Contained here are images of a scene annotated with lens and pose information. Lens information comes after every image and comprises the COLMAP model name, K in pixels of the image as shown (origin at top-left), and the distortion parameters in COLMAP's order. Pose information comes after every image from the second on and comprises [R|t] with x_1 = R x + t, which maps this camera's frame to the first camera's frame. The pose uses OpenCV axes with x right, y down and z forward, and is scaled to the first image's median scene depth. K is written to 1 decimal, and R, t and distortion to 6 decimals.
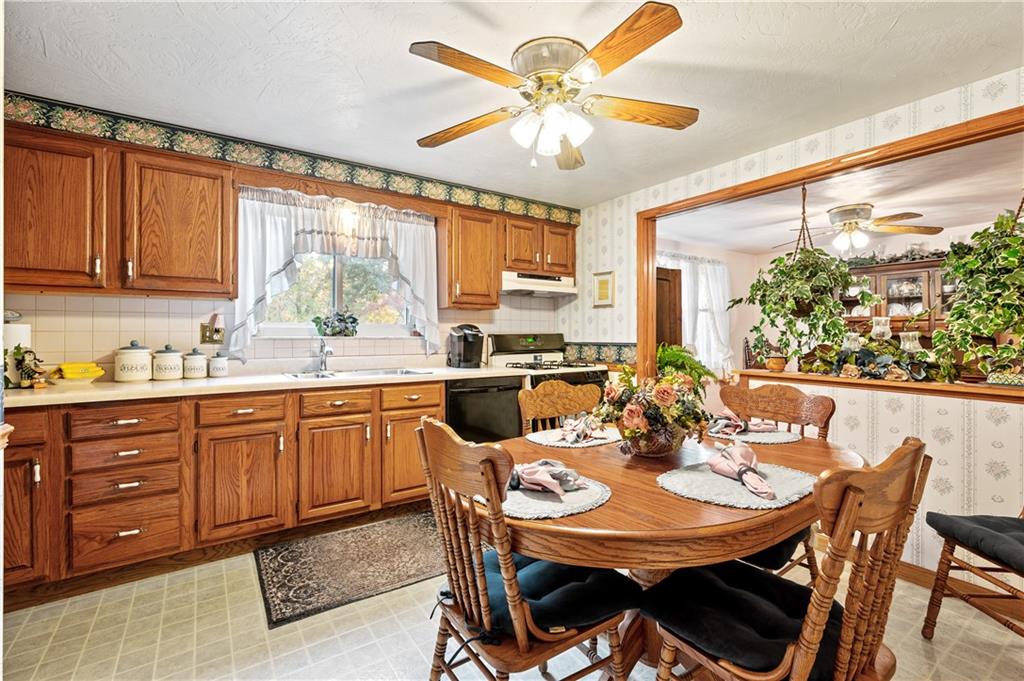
lens RADIAL K [[465.0, 0, 508.1], [0, 465.0, 333.3], [0, 0, 1]] dist [0.003323, -0.000215]
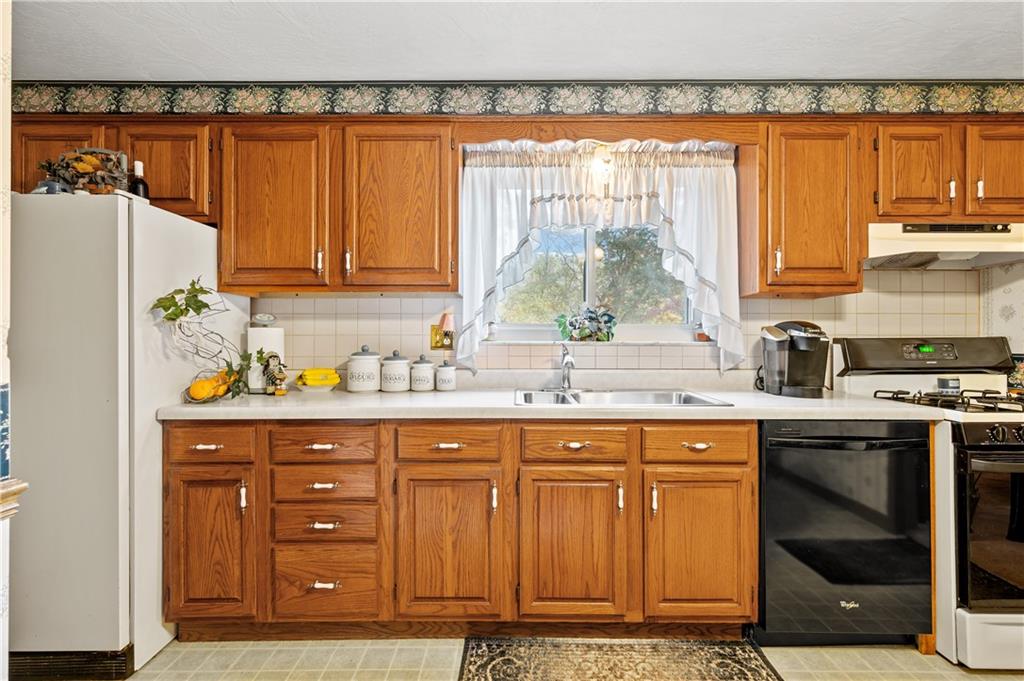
lens RADIAL K [[465.0, 0, 512.3], [0, 465.0, 340.3], [0, 0, 1]] dist [0.003323, -0.000215]
pose [[0.836101, 0.000944, -0.548575, -0.080612], [0.000782, 0.999995, 0.002911, 0.003301], [0.548576, -0.002863, 0.836096, 0.393133]]
